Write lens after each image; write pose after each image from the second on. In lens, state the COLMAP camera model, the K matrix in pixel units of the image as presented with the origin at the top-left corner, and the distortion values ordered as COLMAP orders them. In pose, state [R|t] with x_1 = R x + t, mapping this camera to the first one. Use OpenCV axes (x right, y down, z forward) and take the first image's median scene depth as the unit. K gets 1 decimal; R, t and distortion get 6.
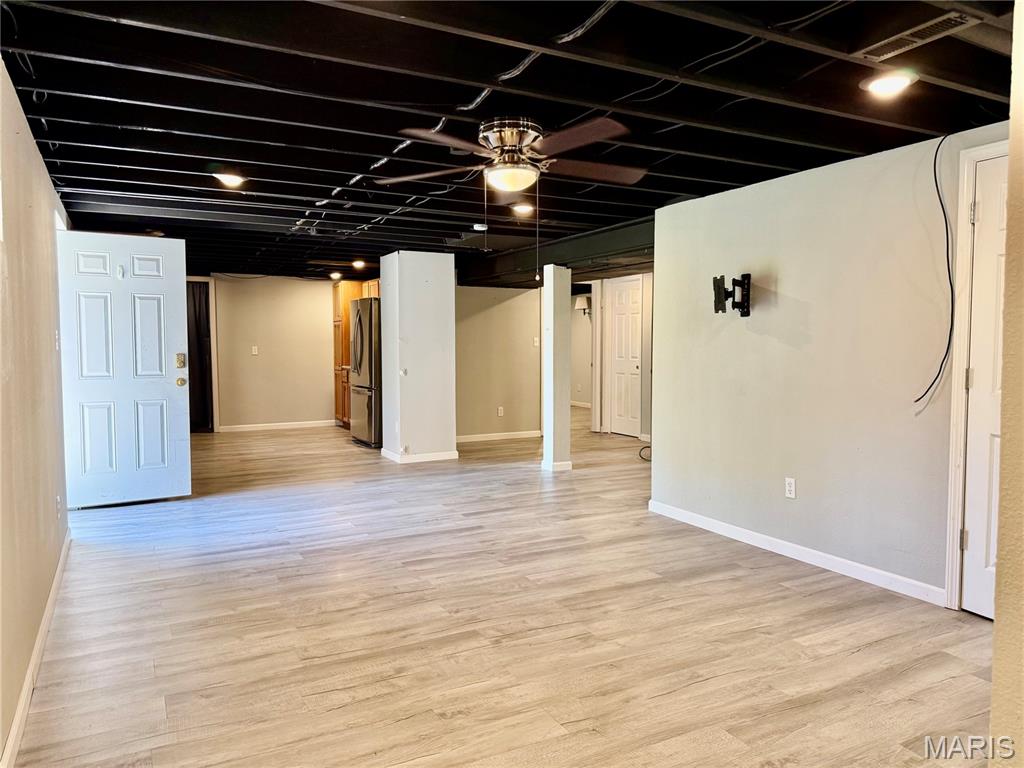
lens RADIAL K [[716.1, 0, 512.0], [0, 716.1, 384.0], [0, 0, 1]] dist [0.000979, 0.000085]
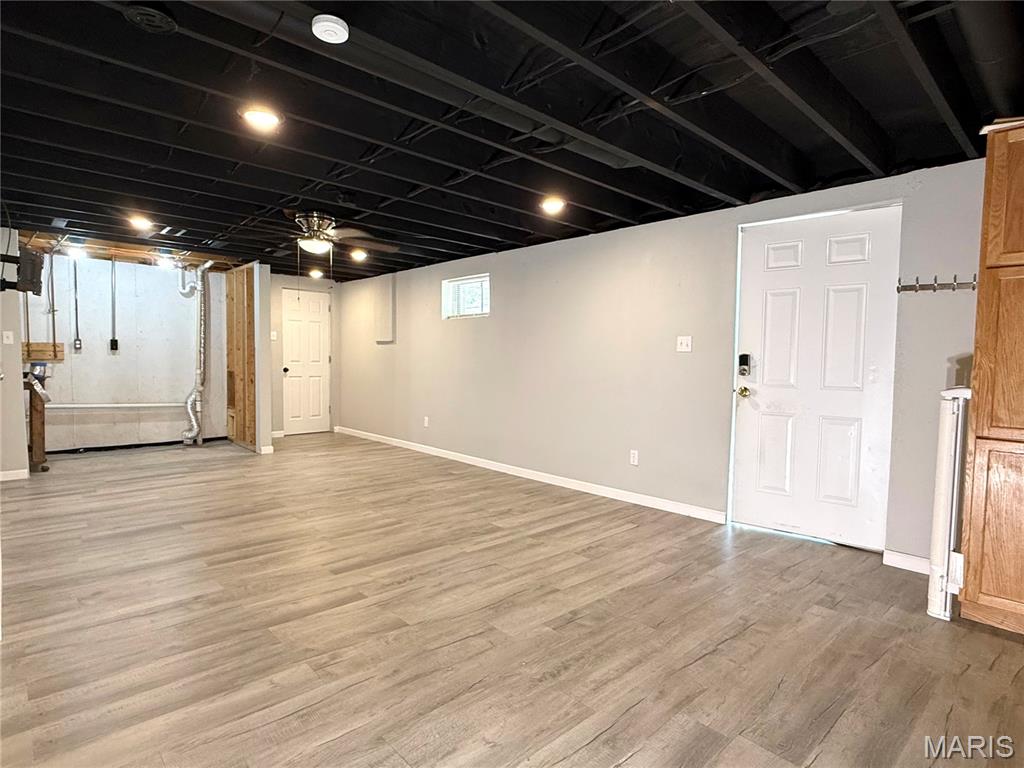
lens RADIAL K [[546.4, 0, 512.0], [0, 546.4, 384.0], [0, 0, 1]] dist [0.000607, -0.000152]
pose [[-0.964422, -0.002747, -0.264352, -0.086633], [-0.031838, 0.993875, 0.105824, -0.088268], [0.262442, 0.110476, -0.958603, 1.929873]]
